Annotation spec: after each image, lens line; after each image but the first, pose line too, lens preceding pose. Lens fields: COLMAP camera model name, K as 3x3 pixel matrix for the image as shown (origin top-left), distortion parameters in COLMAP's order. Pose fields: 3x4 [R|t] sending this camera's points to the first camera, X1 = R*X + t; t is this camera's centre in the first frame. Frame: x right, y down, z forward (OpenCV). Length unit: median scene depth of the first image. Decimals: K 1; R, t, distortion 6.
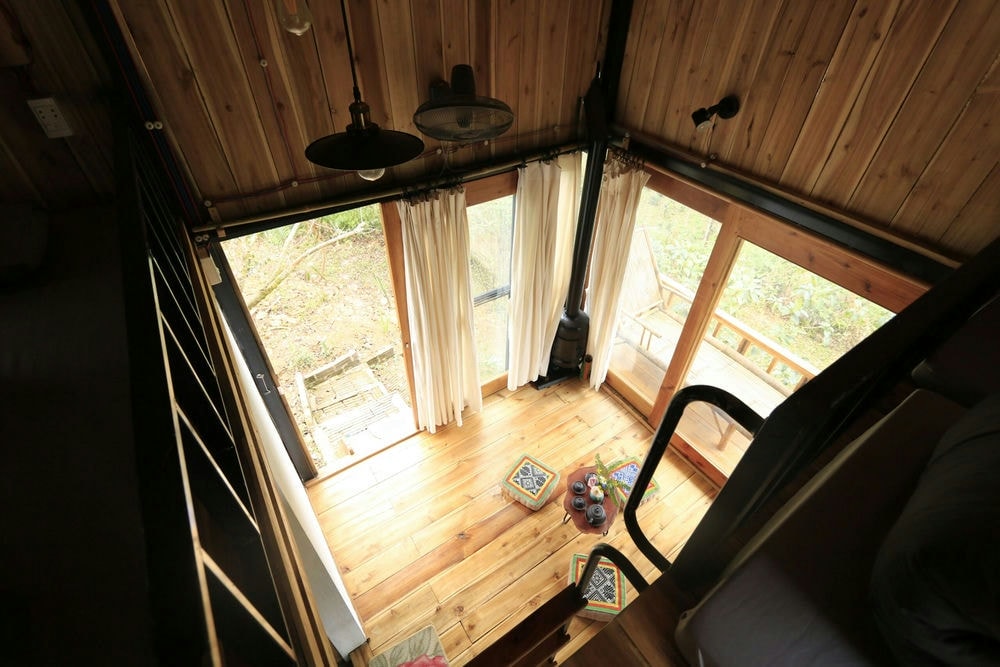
lens RADIAL K [[459.5, 0, 501.5], [0, 459.5, 334.2], [0, 0, 1]] dist [-0.007896, 0.001730]
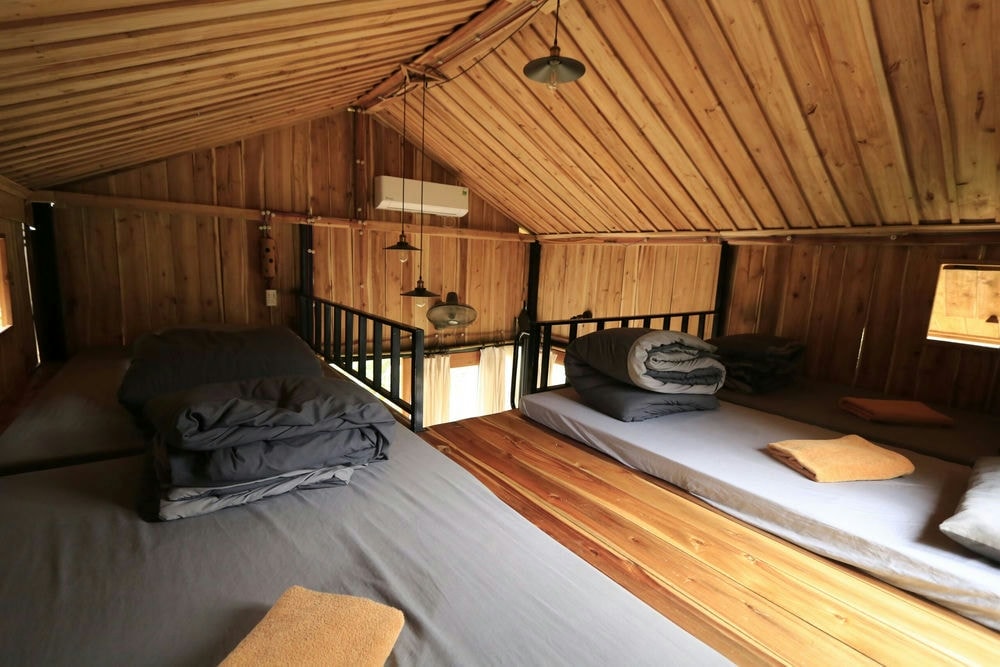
lens RADIAL K [[459.5, 0, 501.4], [0, 459.5, 333.3], [0, 0, 1]] dist [-0.007896, 0.001730]
pose [[0.998376, 0.015519, 0.054814, 0.019989], [0.016093, 0.846162, -0.532683, 0.547058], [-0.054648, 0.532700, 0.844538, -0.538968]]
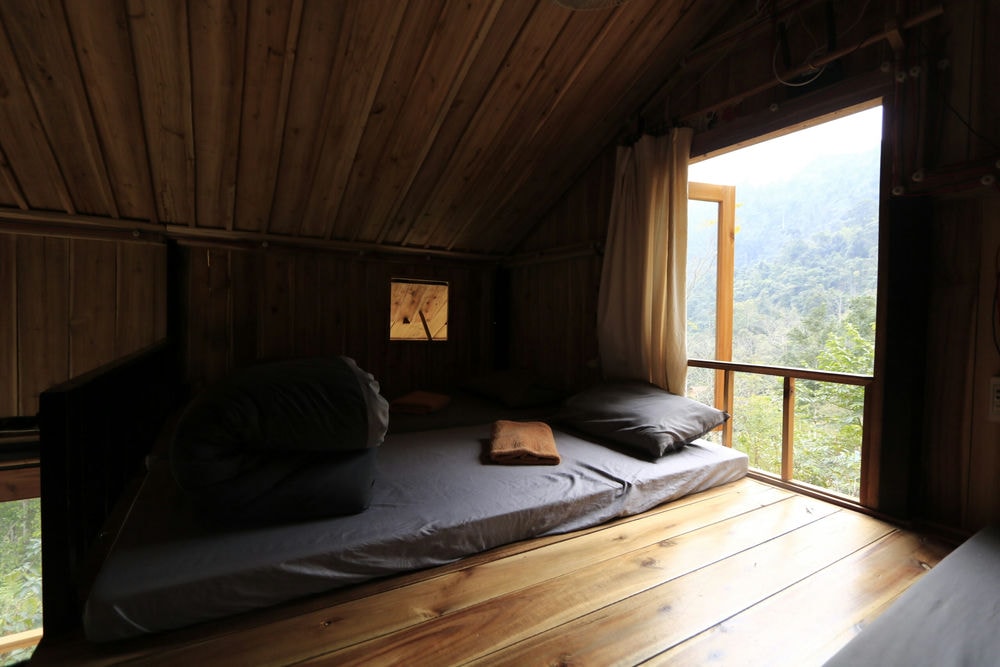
lens RADIAL K [[459.5, 0, 499.8], [0, 459.5, 332.3], [0, 0, 1]] dist [-0.007896, 0.001730]
pose [[0.071954, -0.054732, 0.995905, -0.171330], [0.638876, 0.769300, -0.003880, 0.218470], [-0.765937, 0.636539, 0.090321, -0.088199]]
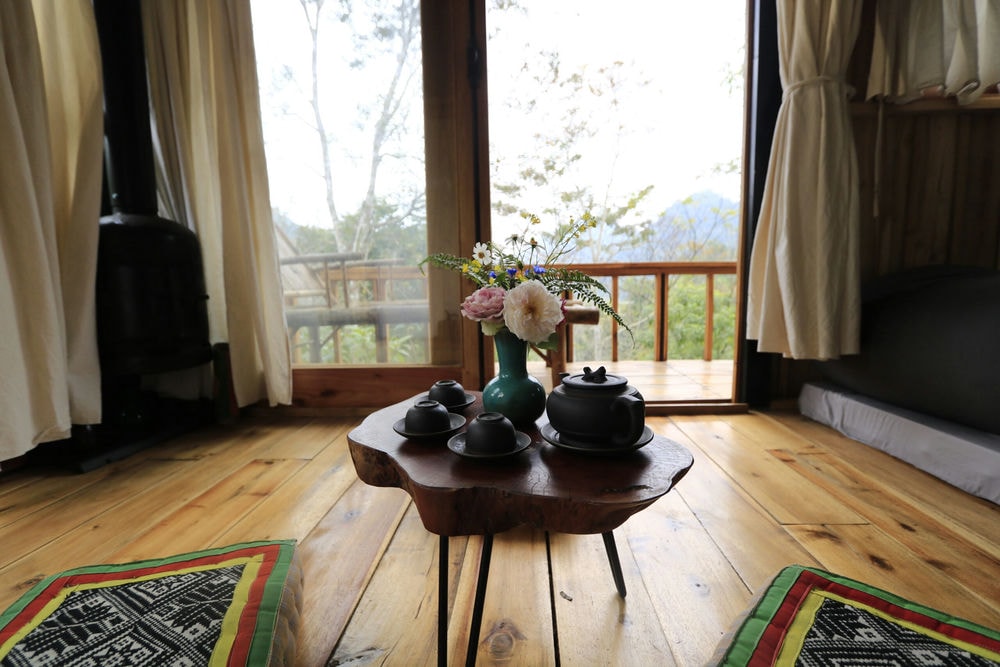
lens RADIAL K [[459.5, 0, 505.3], [0, 459.5, 335.3], [0, 0, 1]] dist [-0.007896, 0.001730]
pose [[0.604244, -0.140375, 0.784337, 0.041100], [0.558867, 0.776294, -0.291608, 0.463265], [-0.567941, 0.614542, 0.547522, 1.005317]]
